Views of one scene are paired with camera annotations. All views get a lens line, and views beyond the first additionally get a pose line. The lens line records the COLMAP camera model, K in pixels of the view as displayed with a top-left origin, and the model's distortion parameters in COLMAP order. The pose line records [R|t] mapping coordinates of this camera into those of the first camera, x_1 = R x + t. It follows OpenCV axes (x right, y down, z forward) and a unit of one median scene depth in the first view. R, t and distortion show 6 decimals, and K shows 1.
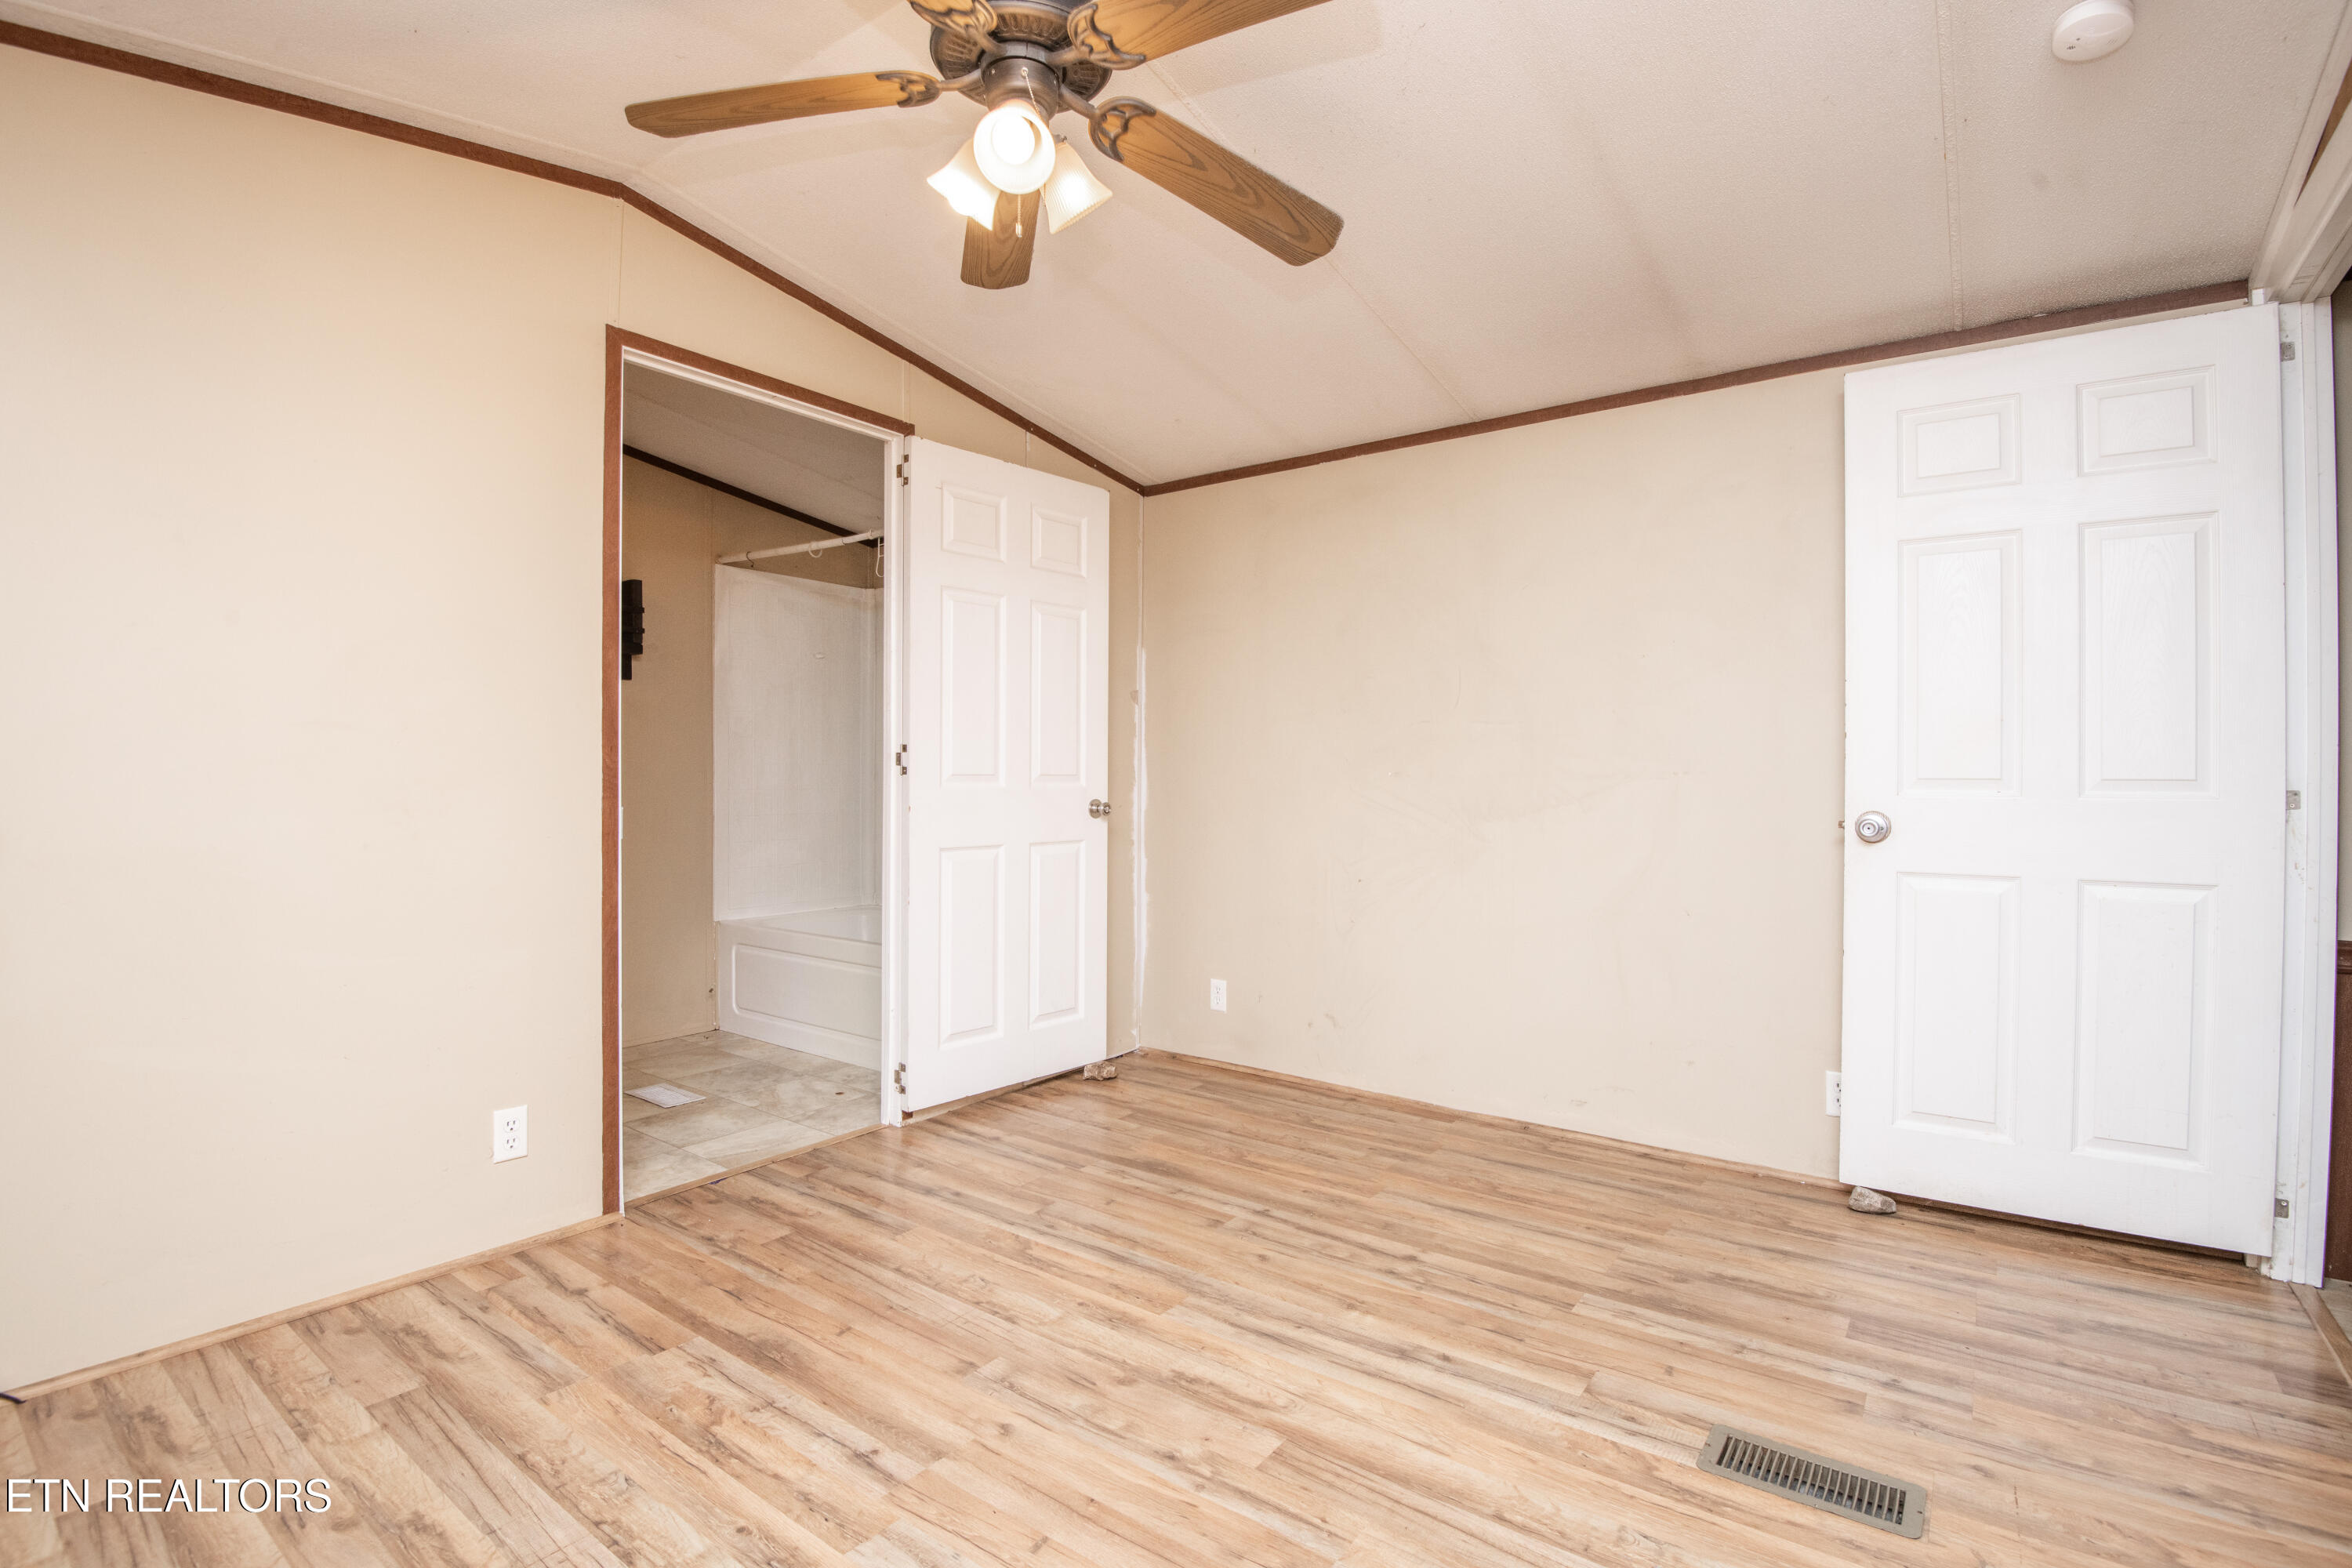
lens RADIAL K [[1092.9, 0, 1183.3], [0, 1092.9, 777.0], [0, 0, 1]] dist [-0.004319, -0.021473]
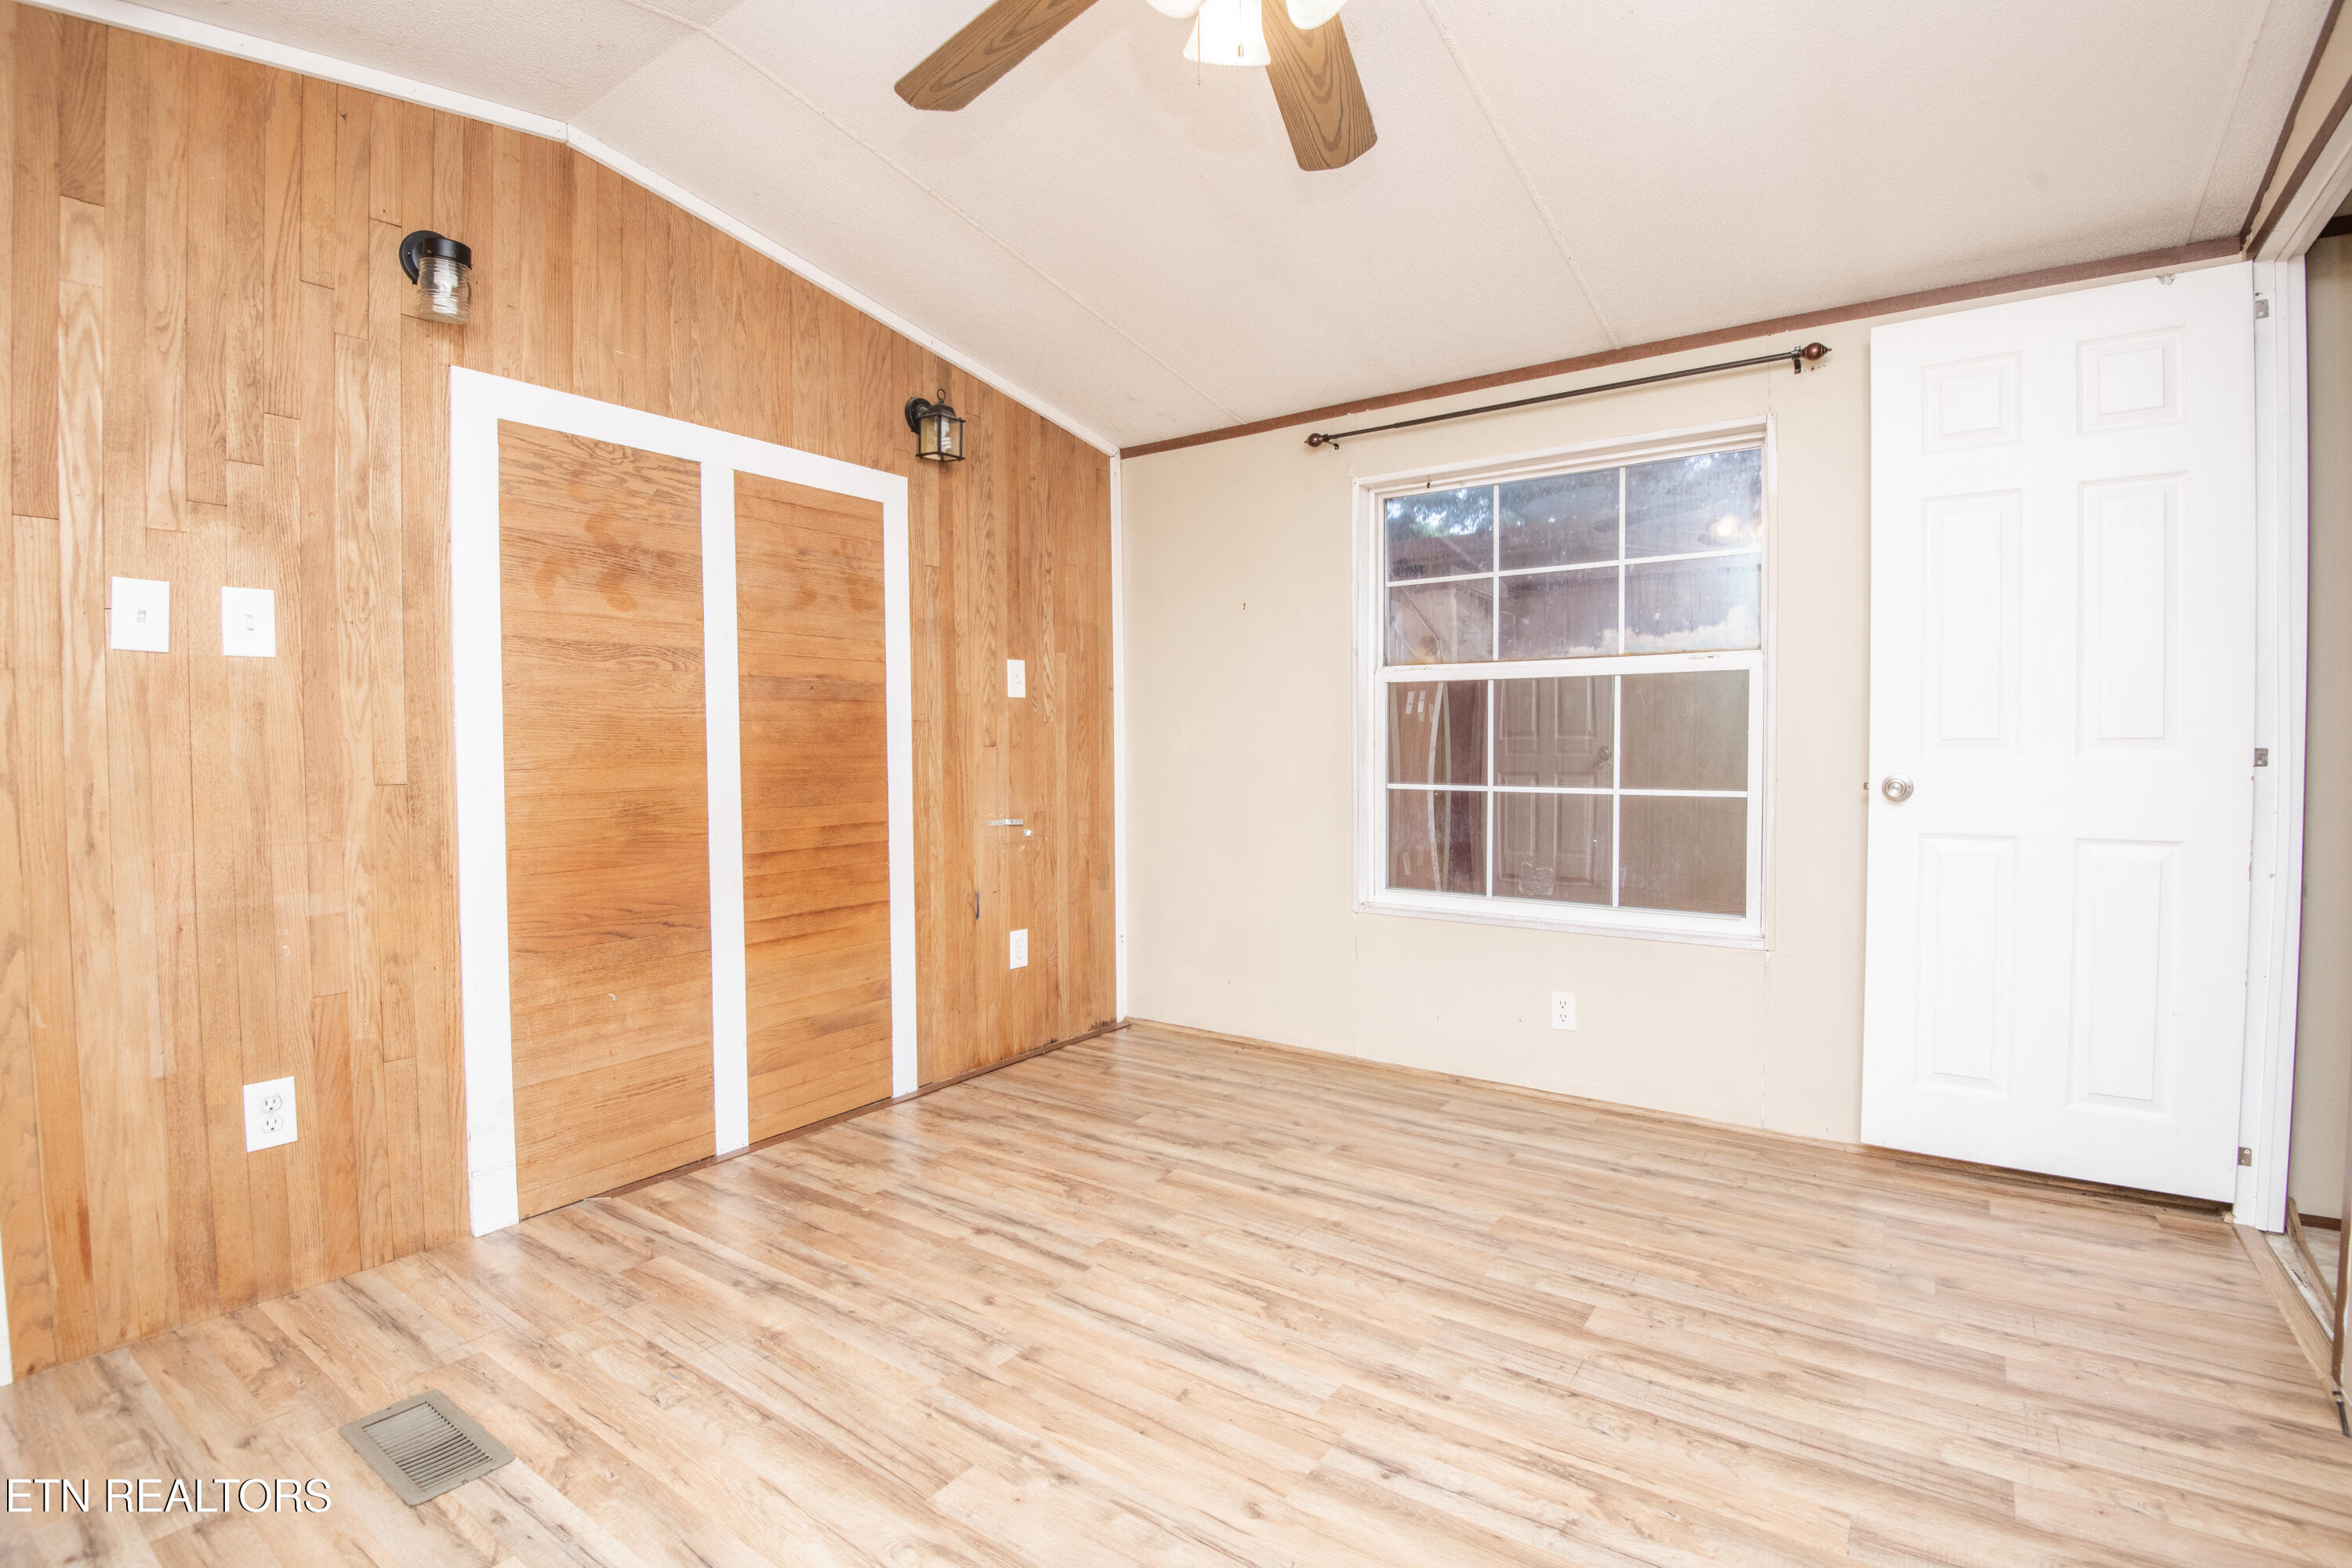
lens RADIAL K [[1092.9, 0, 1183.3], [0, 1092.9, 777.0], [0, 0, 1]] dist [-0.004319, -0.021473]
pose [[-0.999644, 0.001023, -0.026675, -0.063681], [0.000302, 0.999635, 0.027001, 0.005506], [0.026693, 0.026983, -0.999279, 1.341247]]
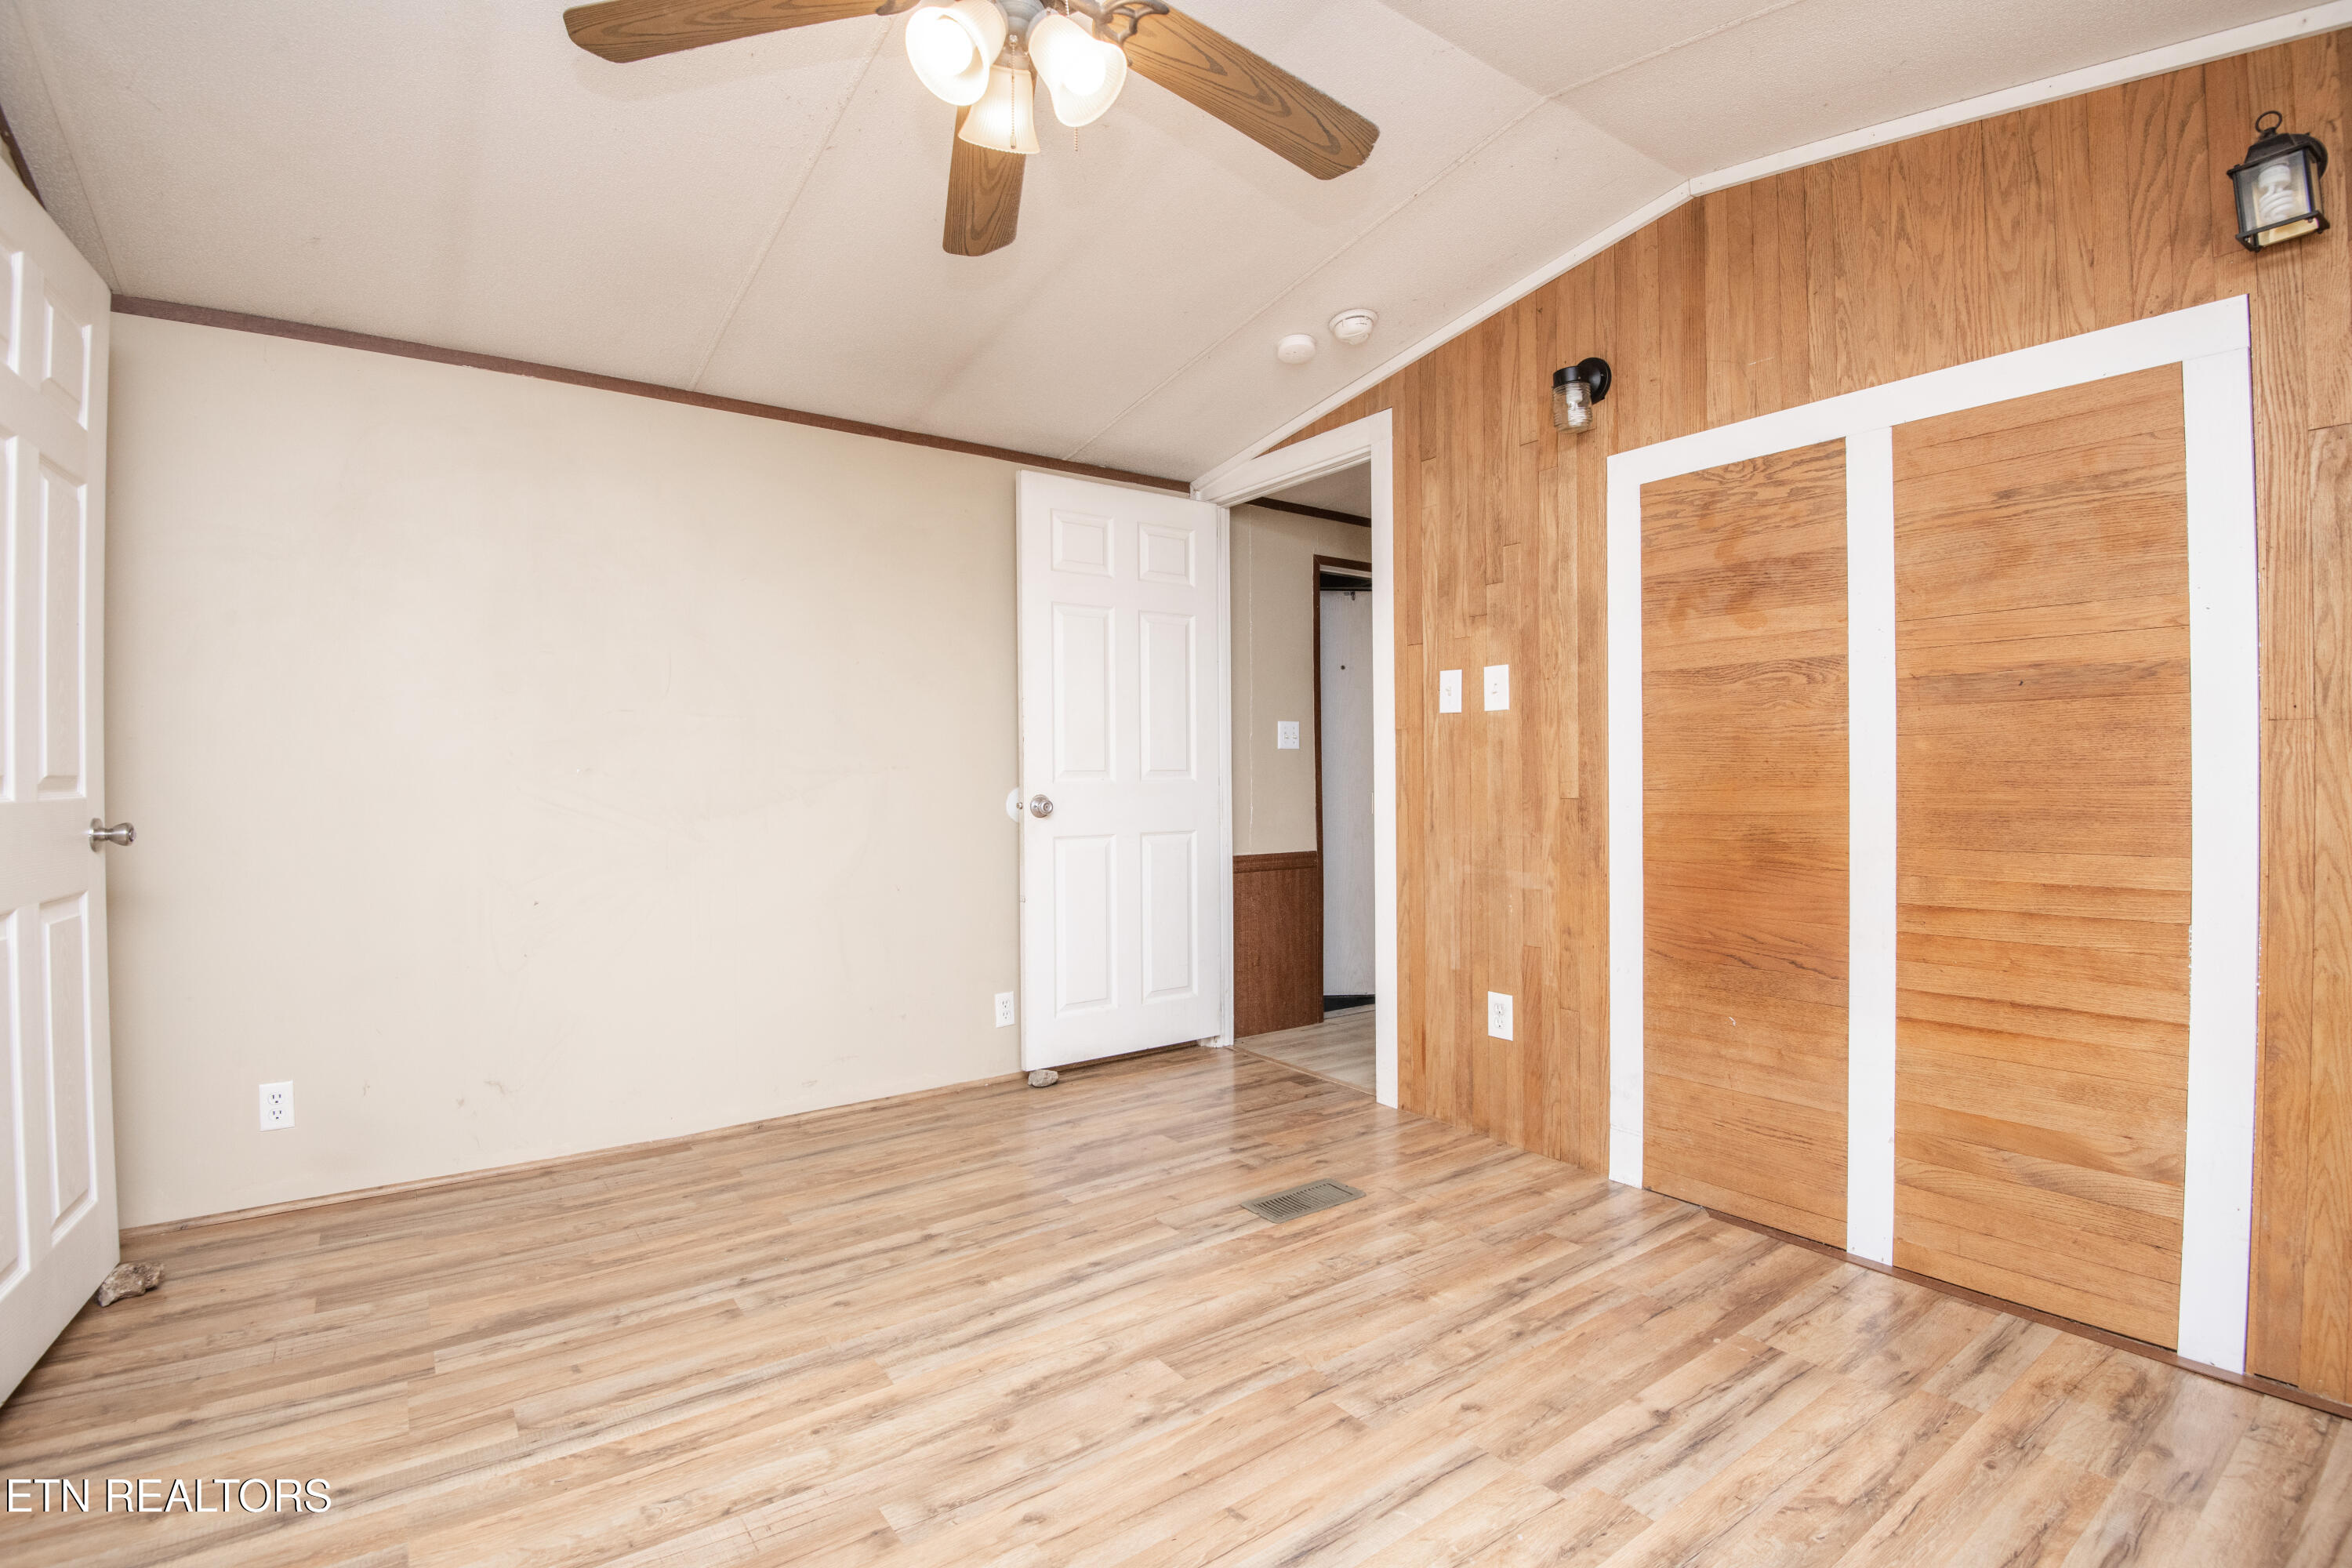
lens RADIAL K [[1092.9, 0, 1183.3], [0, 1092.9, 777.0], [0, 0, 1]] dist [-0.004319, -0.021473]
pose [[0.296467, -0.011092, 0.954979, -0.700765], [0.009452, 0.999918, 0.008680, -0.001891], [-0.954996, 0.006453, 0.296547, 0.457763]]
